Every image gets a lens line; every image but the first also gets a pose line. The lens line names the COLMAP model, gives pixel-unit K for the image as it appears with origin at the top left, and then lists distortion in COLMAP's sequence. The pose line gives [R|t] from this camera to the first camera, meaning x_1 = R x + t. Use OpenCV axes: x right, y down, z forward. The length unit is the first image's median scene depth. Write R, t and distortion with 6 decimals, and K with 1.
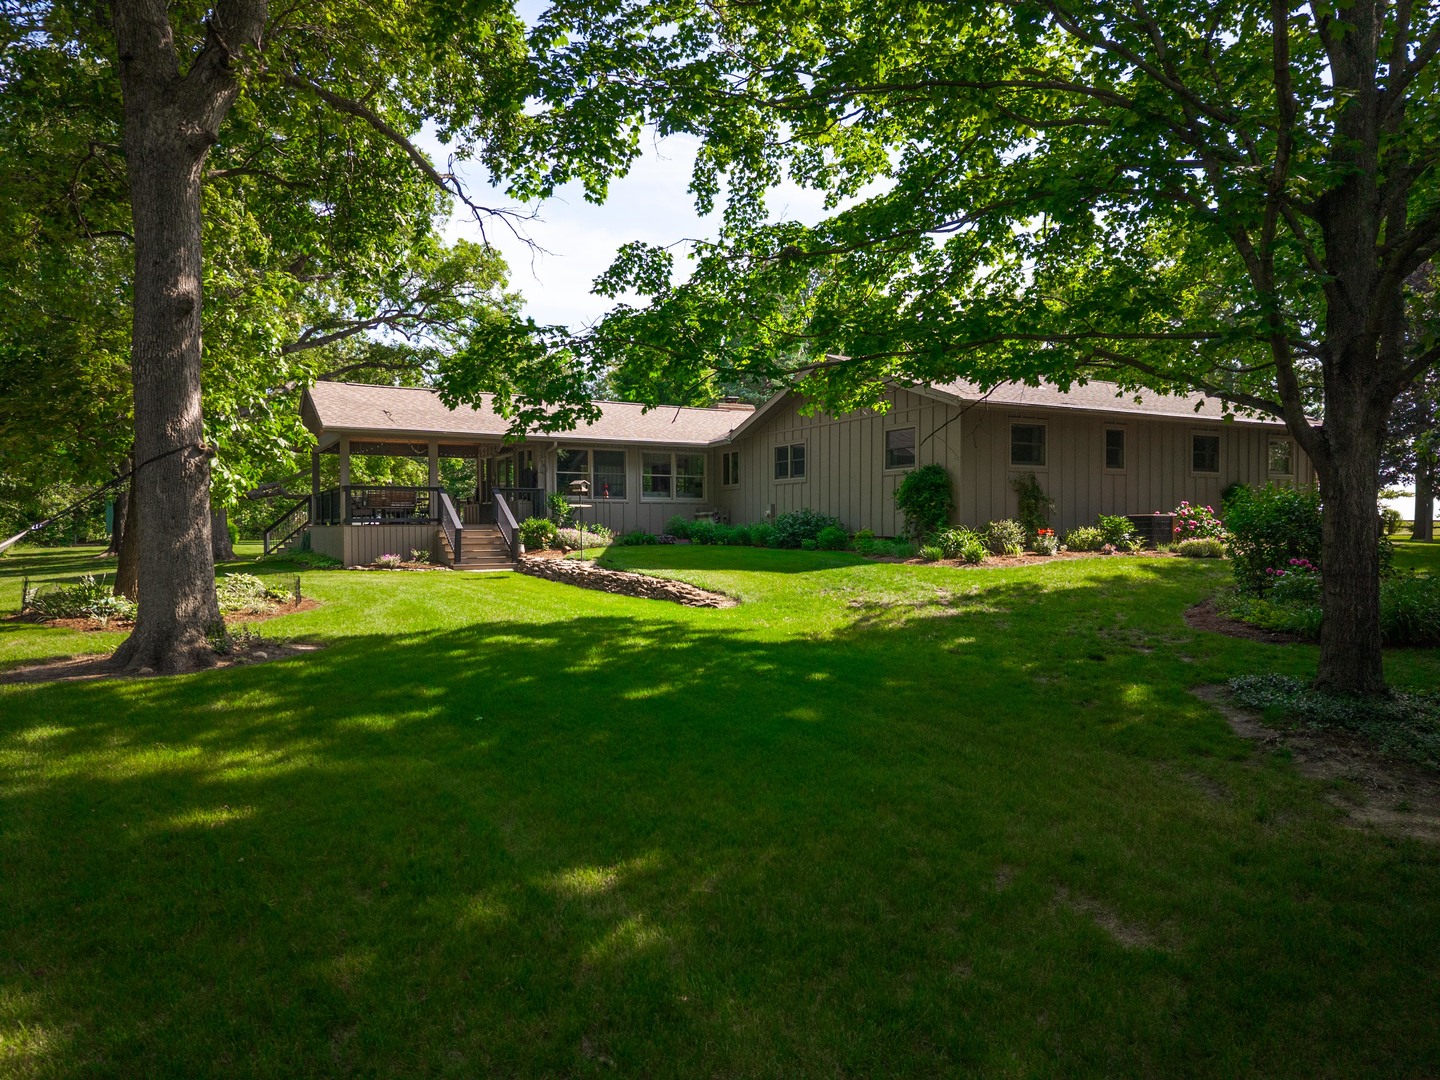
lens RADIAL K [[1001.0, 0, 720.0], [0, 1001.0, 540.0], [0, 0, 1]] dist [0.047043, -0.034673]
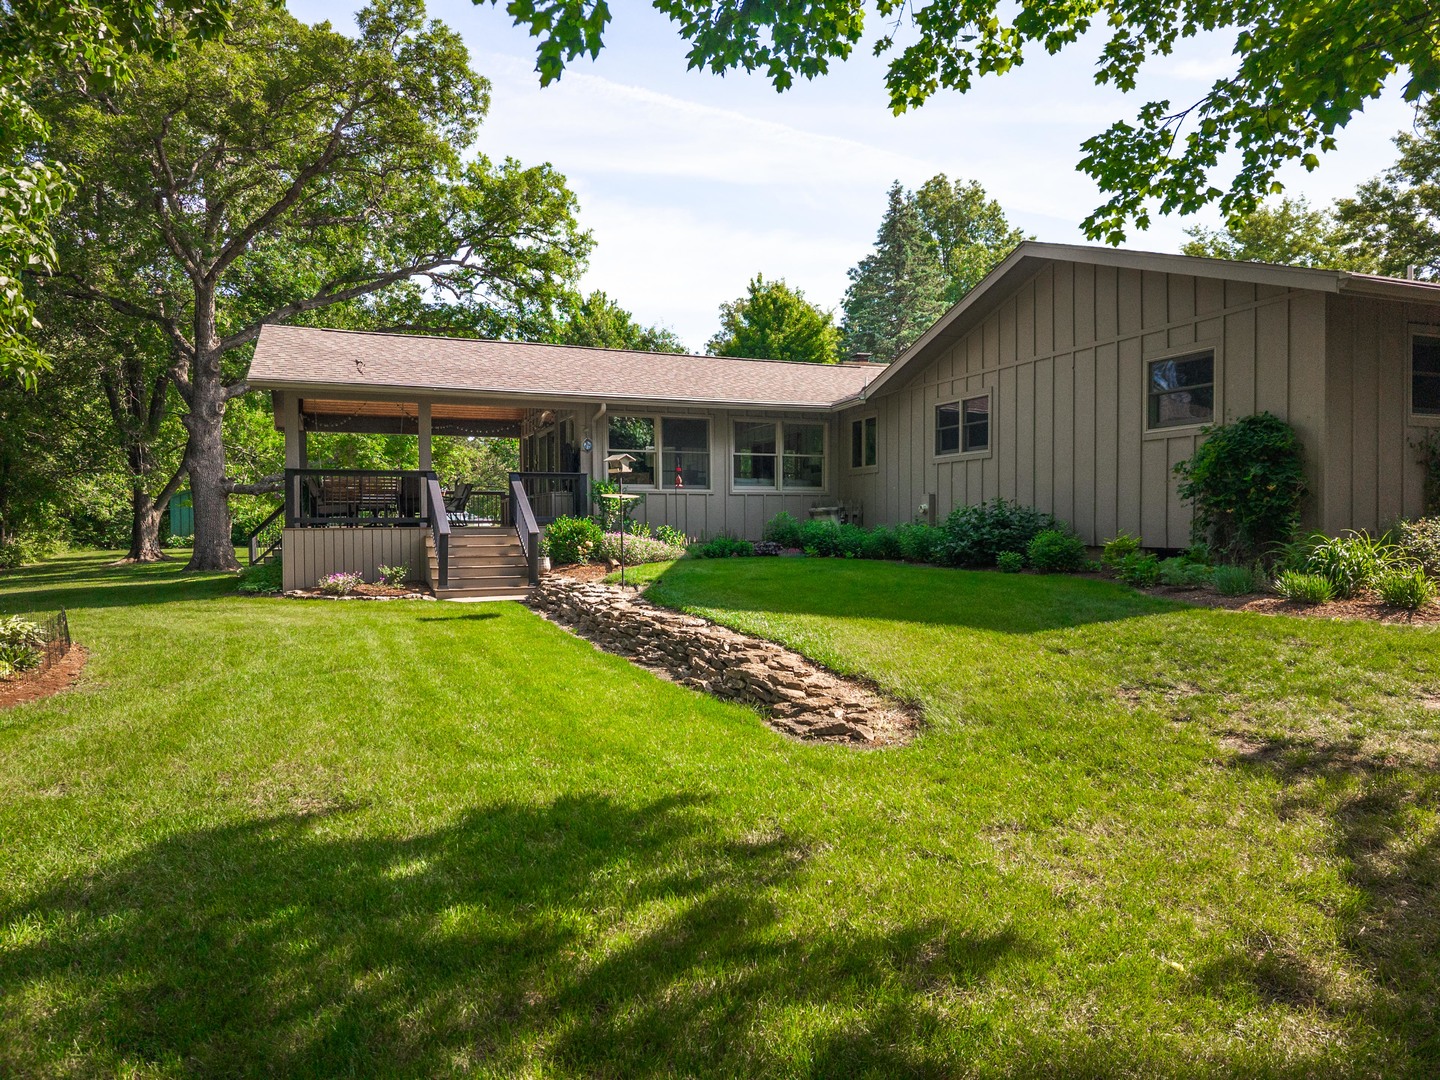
lens RADIAL K [[1001.0, 0, 720.0], [0, 1001.0, 540.0], [0, 0, 1]] dist [0.047043, -0.034673]
pose [[0.993220, 0.000240, -0.116247, -0.008078], [-0.000121, 0.999999, 0.001030, -0.007523], [0.116247, -0.001009, 0.993220, 0.365854]]
